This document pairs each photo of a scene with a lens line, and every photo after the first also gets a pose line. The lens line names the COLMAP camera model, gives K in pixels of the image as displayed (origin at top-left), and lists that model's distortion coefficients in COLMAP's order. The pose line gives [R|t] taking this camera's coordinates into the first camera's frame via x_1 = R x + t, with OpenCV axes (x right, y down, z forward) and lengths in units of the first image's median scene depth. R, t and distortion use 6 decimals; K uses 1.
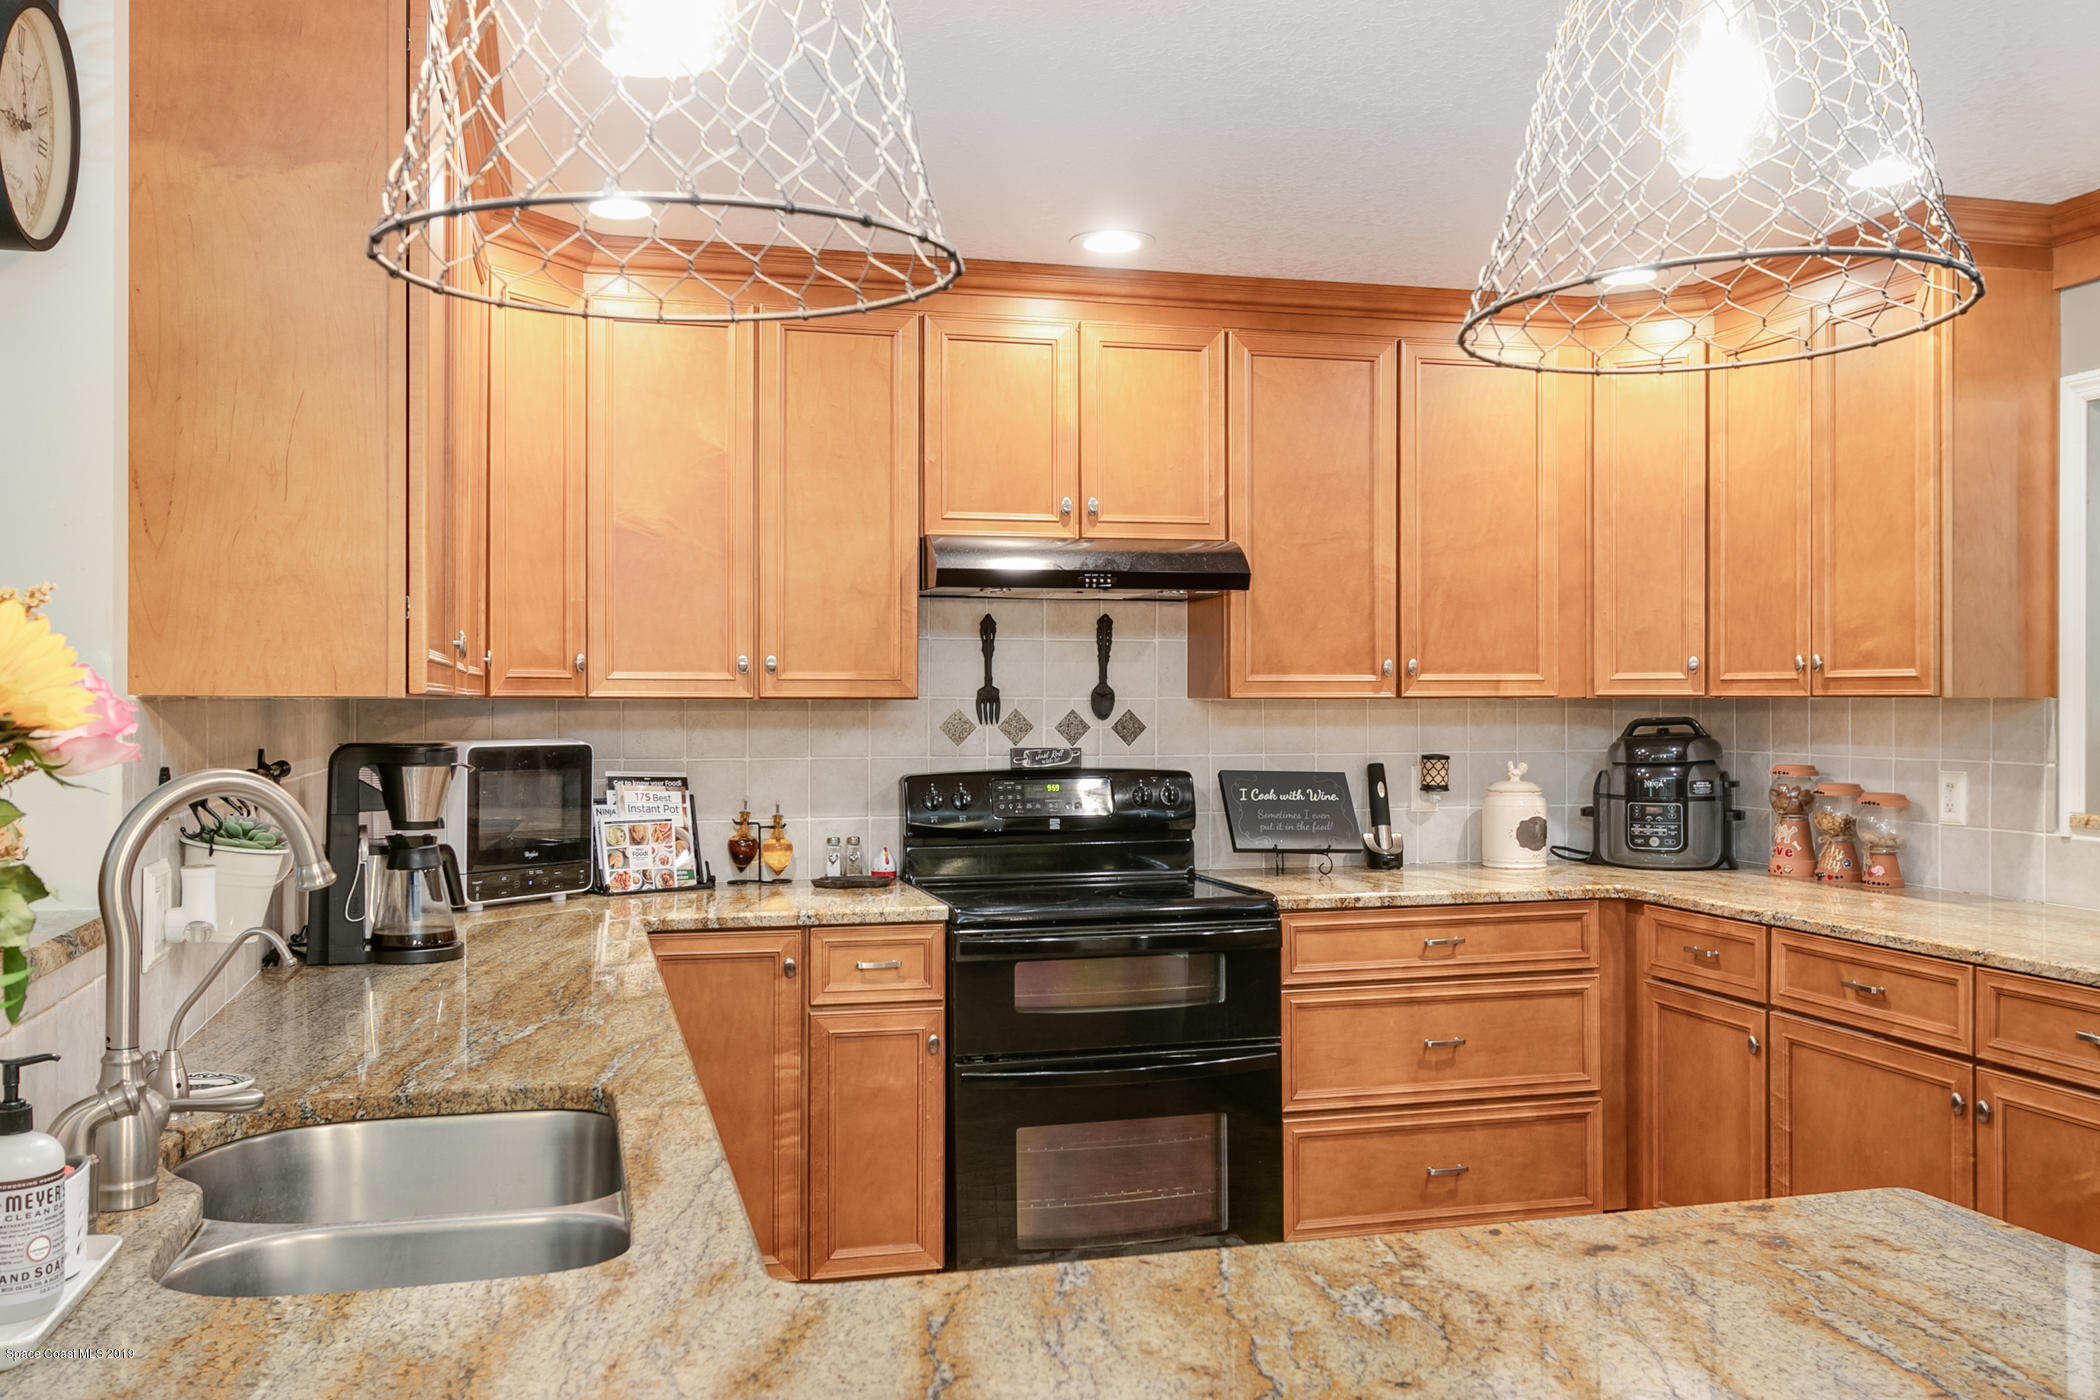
lens RADIAL K [[1743.6, 0, 1042.7], [0, 1743.6, 707.1], [0, 0, 1]] dist [0.005834, -0.005826]
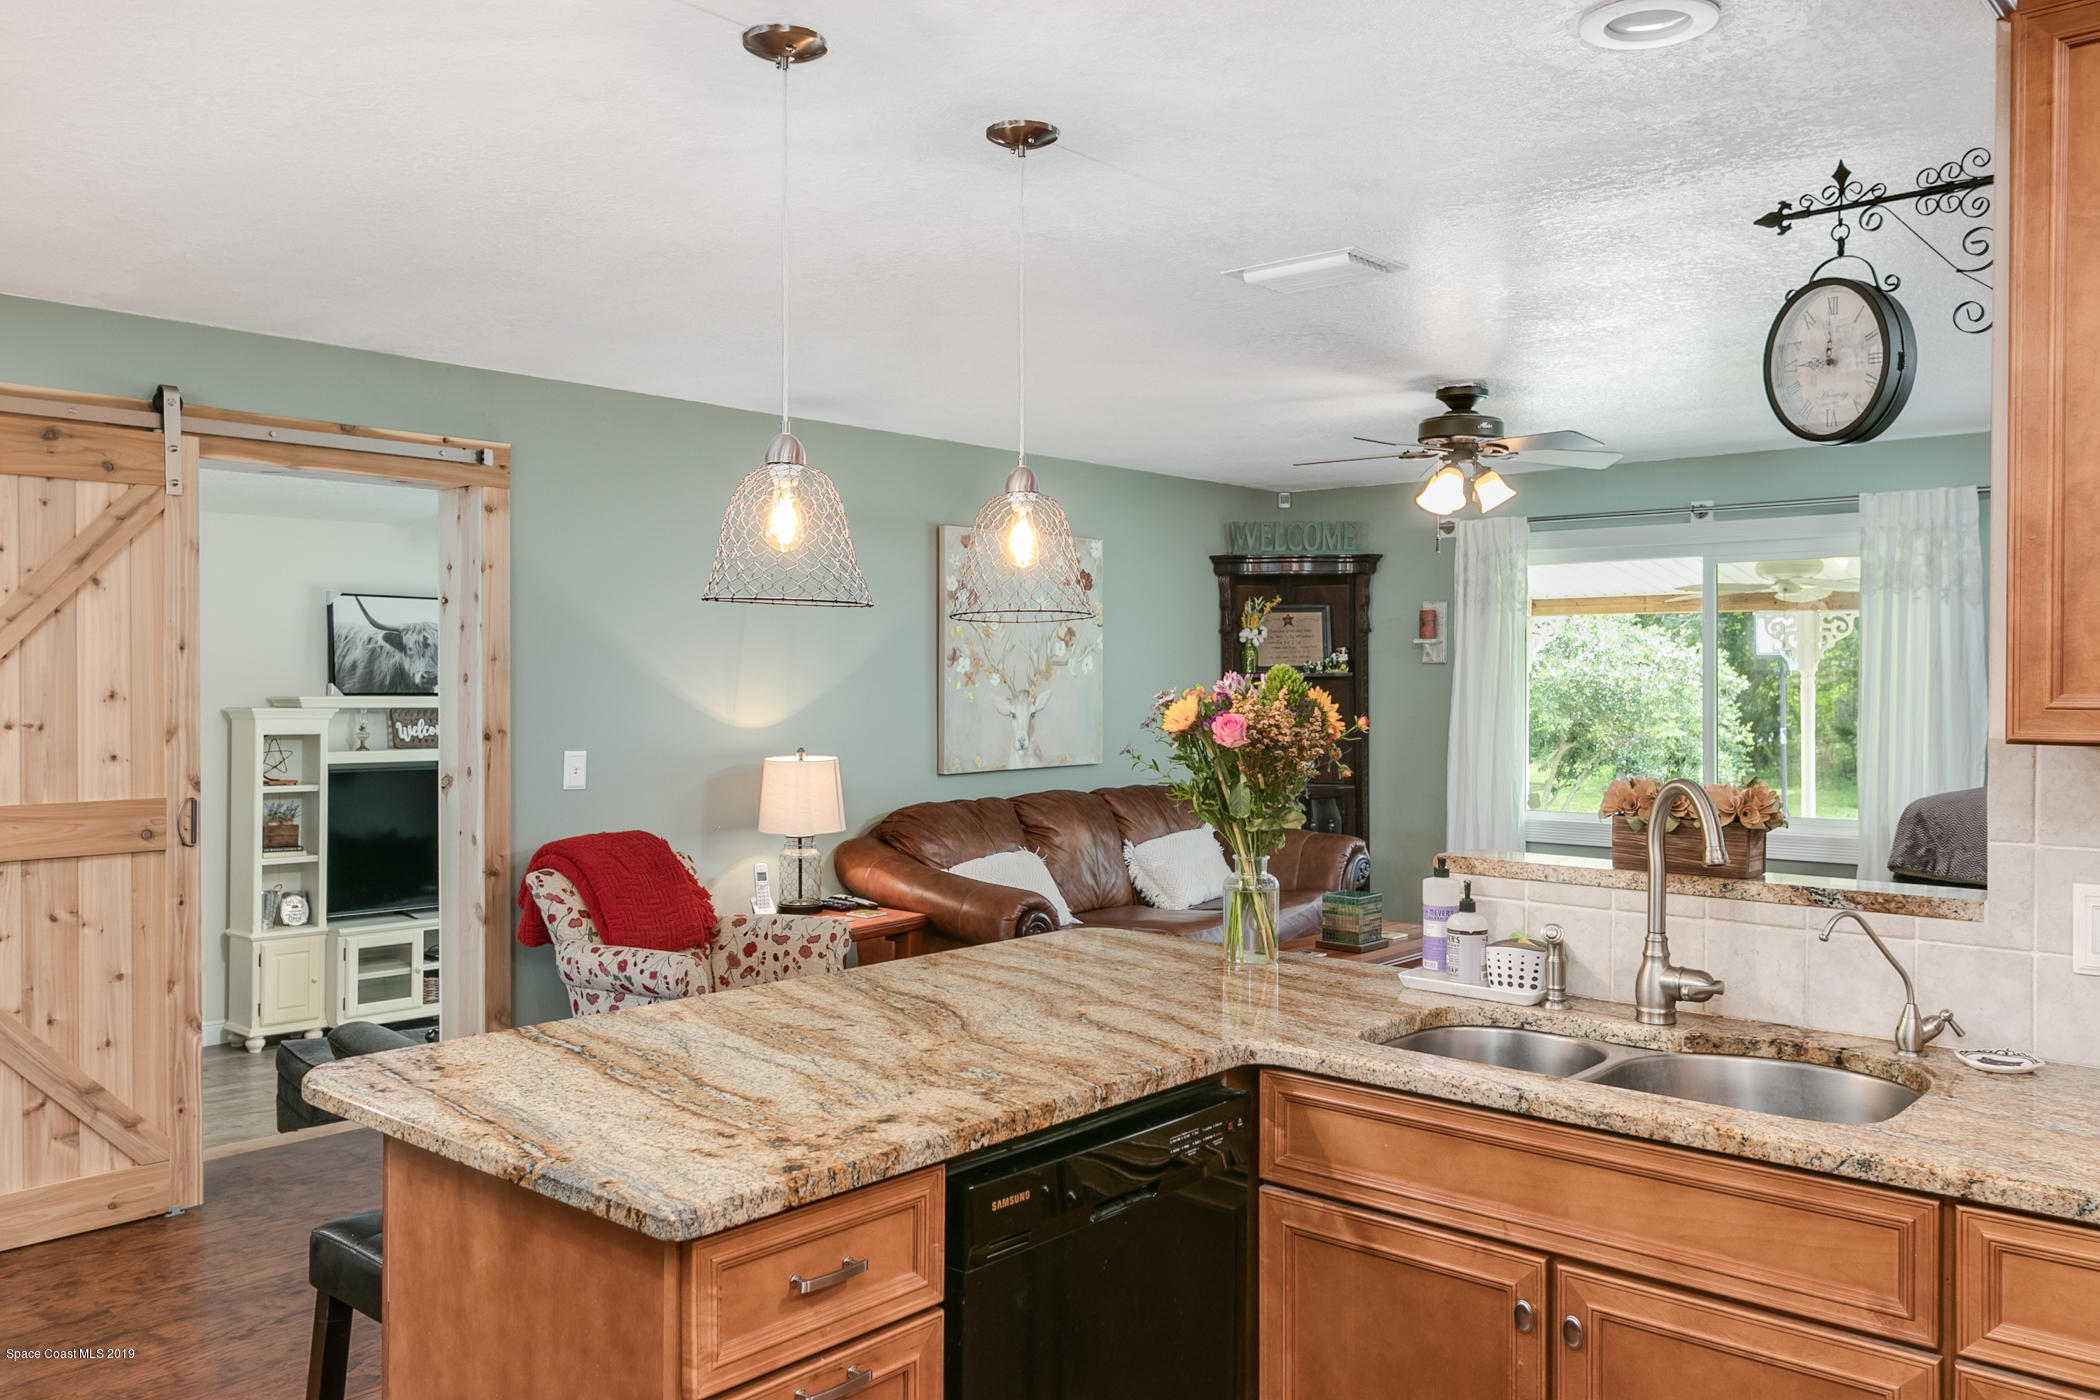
lens RADIAL K [[1572.2, 0, 1039.6], [0, 1572.2, 694.0], [0, 0, 1]] dist [-0.004687, -0.002334]
pose [[-0.828892, 0.004353, -0.559392, 0.323946], [-0.004642, 0.999882, 0.014660, -0.023401], [0.559390, 0.014748, -0.828773, 0.735681]]
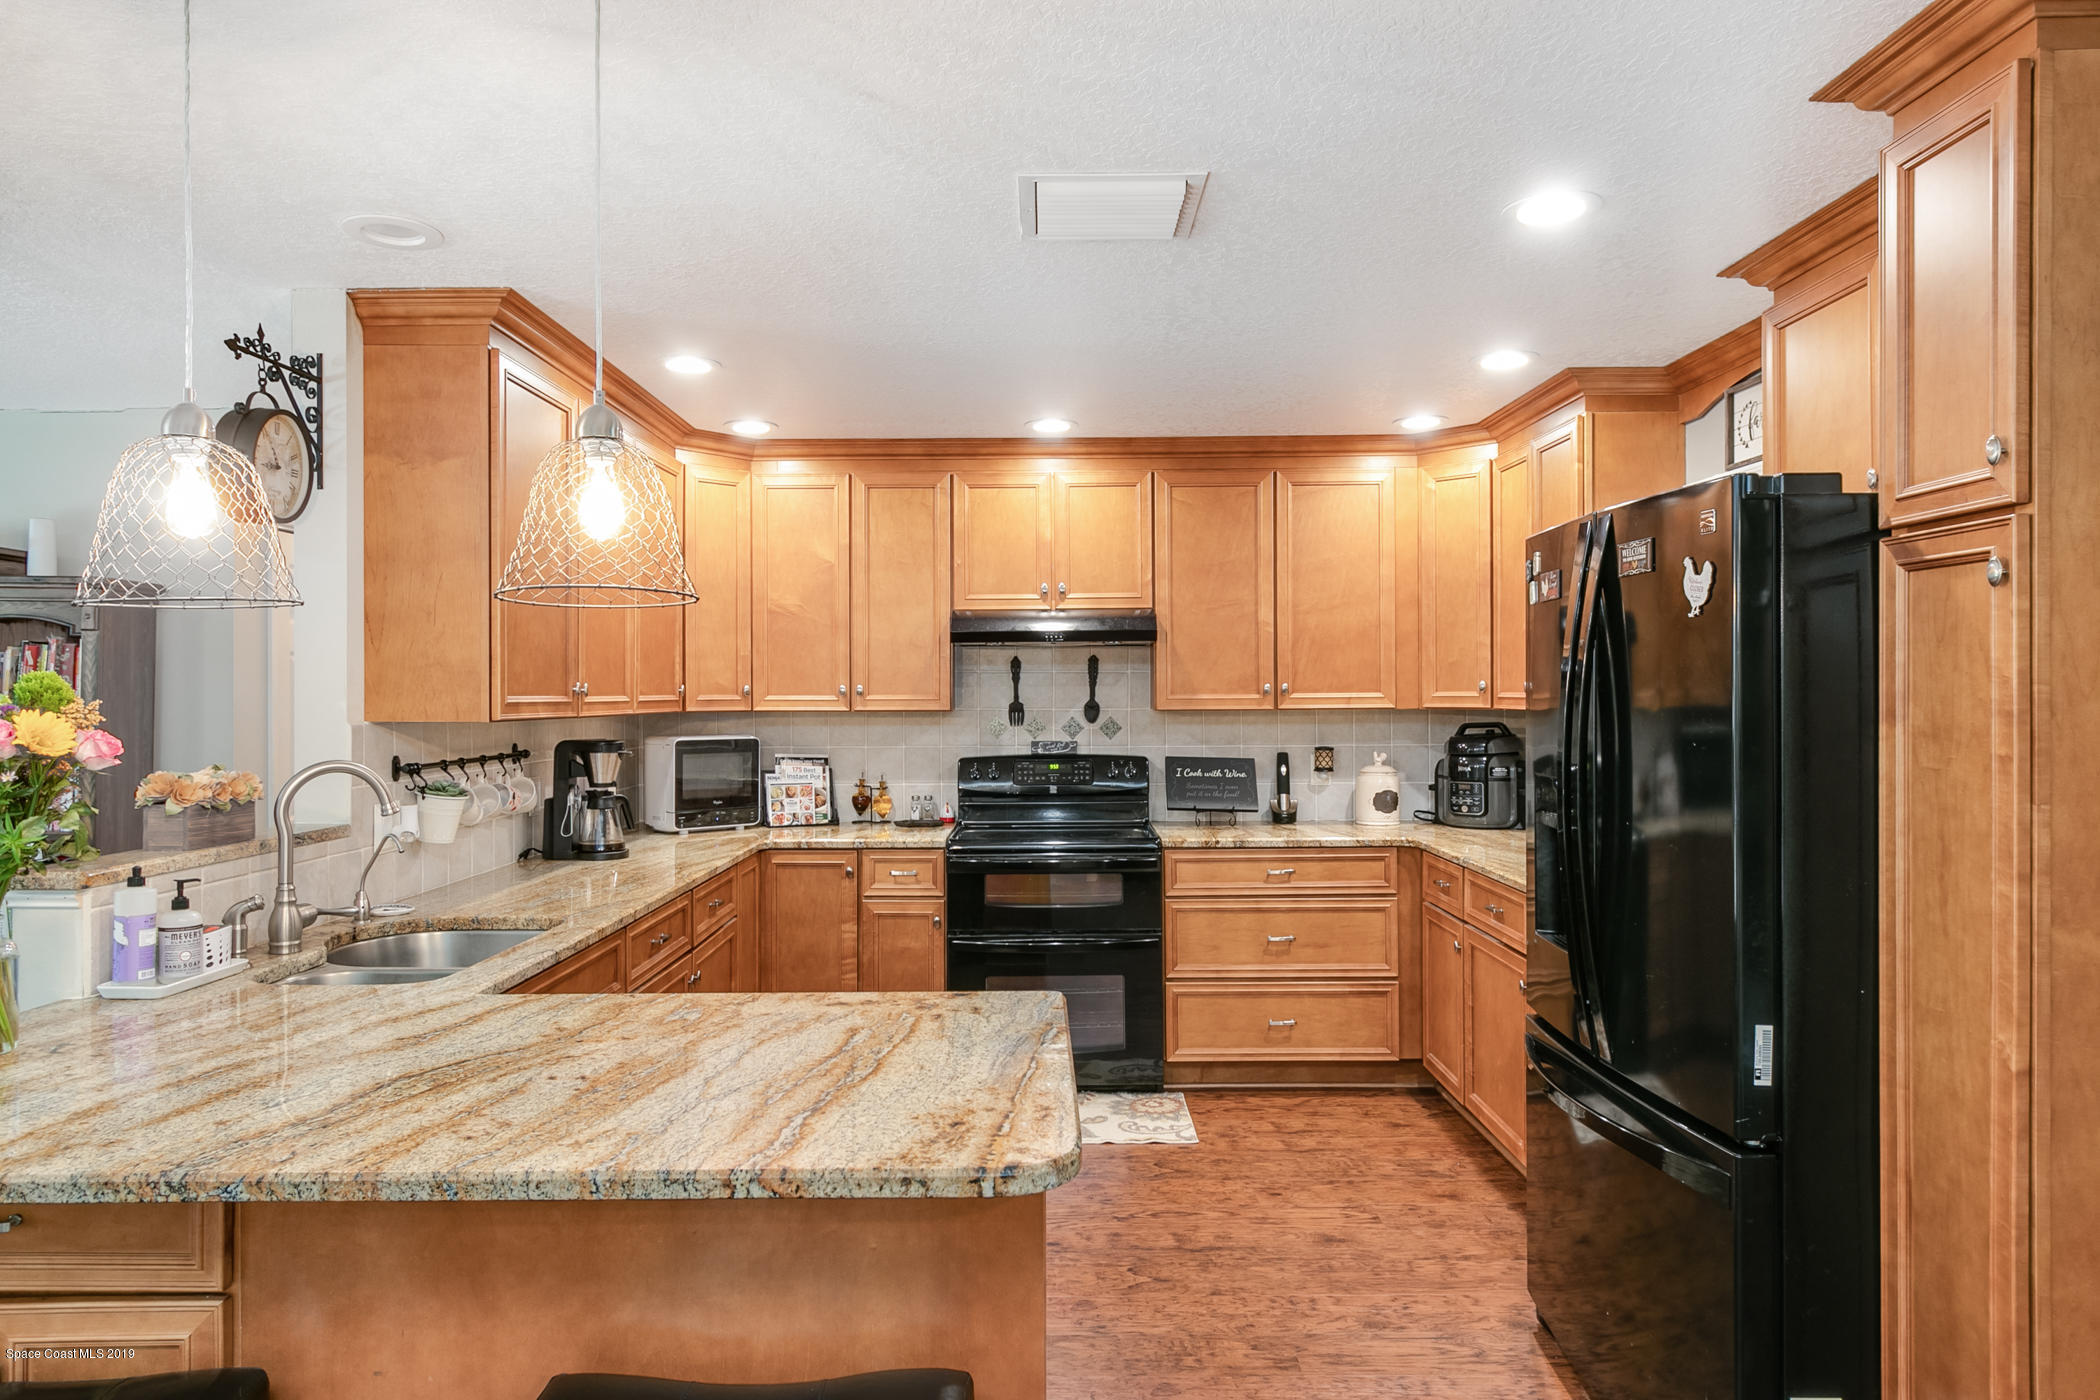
lens RADIAL K [[1297.9, 0, 1039.1], [0, 1297.9, 704.1], [0, 0, 1]] dist [0.013320, -0.000382]
pose [[0.964632, -0.000450, -0.263599, 0.327099], [0.001676, 0.999989, 0.004426, -0.016450], [0.263594, -0.004711, 0.964622, -0.142282]]
